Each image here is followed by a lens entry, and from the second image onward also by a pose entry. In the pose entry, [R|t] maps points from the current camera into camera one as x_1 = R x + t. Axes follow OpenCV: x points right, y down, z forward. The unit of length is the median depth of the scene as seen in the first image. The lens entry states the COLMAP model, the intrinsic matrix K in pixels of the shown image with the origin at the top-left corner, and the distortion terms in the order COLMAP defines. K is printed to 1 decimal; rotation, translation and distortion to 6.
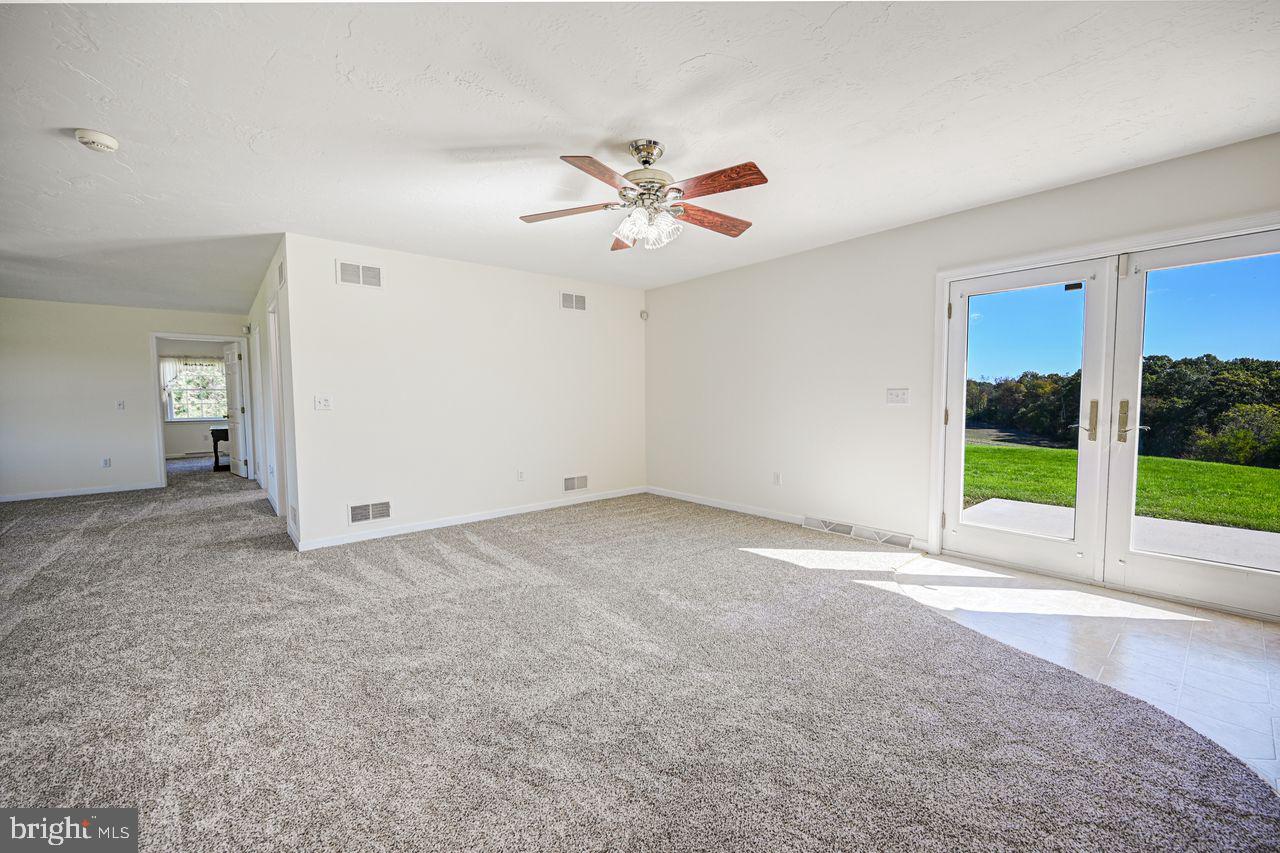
lens RADIAL K [[508.3, 0, 640.0], [0, 508.3, 426.5], [0, 0, 1]] dist [-0.000993, 0.000004]
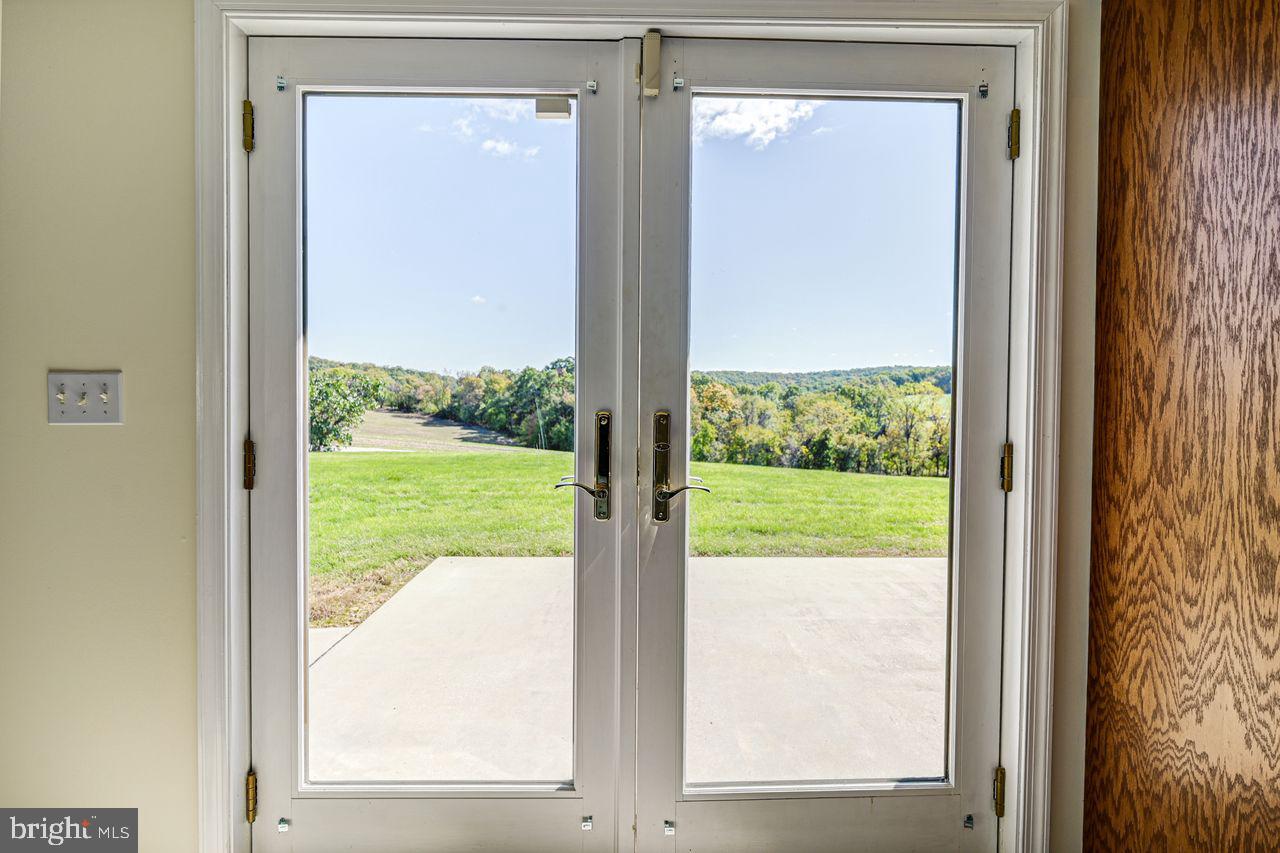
lens RADIAL K [[545.3, 0, 617.1], [0, 545.3, 402.7], [0, 0, 1]] dist [-0.001804, -0.000070]
pose [[0.635946, -0.007115, 0.771701, 0.163315], [0.034322, 0.999229, -0.019071, -0.014115], [-0.770970, 0.038615, 0.635700, 0.204135]]
